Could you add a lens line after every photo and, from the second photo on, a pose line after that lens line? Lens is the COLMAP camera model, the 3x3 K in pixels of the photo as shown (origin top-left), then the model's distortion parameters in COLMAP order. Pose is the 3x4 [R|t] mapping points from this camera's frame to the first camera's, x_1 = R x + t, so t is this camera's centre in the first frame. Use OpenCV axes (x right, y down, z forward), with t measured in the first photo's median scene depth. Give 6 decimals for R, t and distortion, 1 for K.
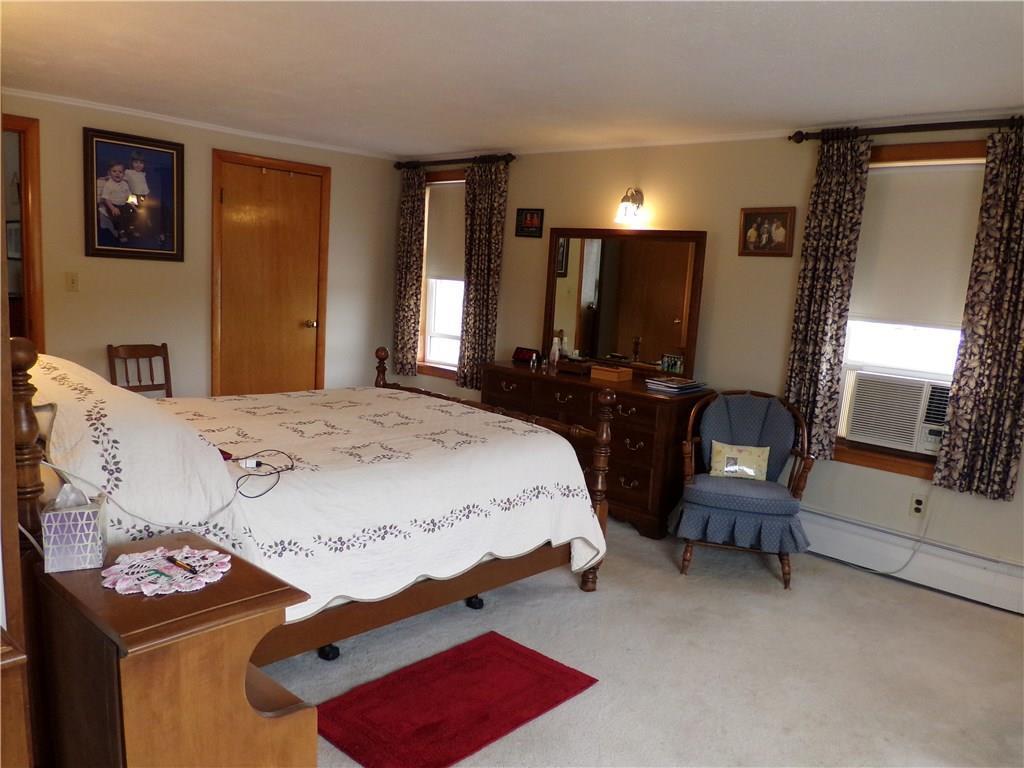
lens RADIAL K [[783.6, 0, 512.0], [0, 783.6, 384.0], [0, 0, 1]] dist [-0.096677, 0.001258]
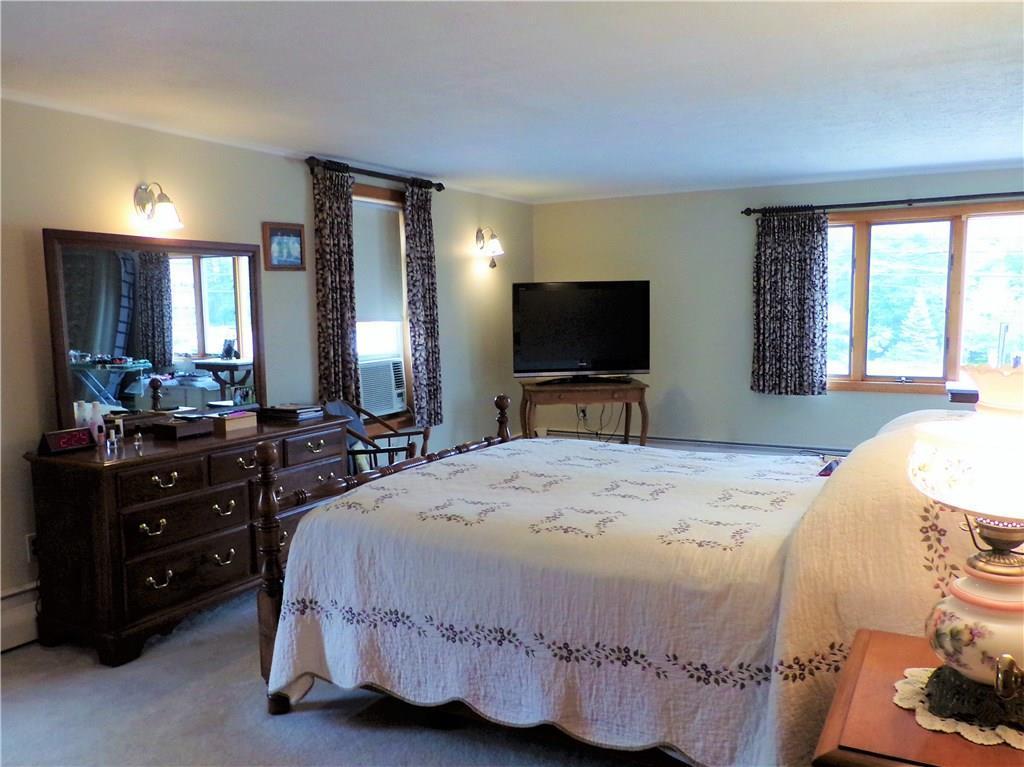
lens RADIAL K [[783.6, 0, 512.0], [0, 783.6, 383.5], [0, 0, 1]] dist [-0.096677, 0.001258]
pose [[-0.189044, -0.149079, 0.970586, -0.885017], [0.133825, 0.975275, 0.175865, -0.182768], [-0.972807, 0.163135, -0.164419, 1.033752]]
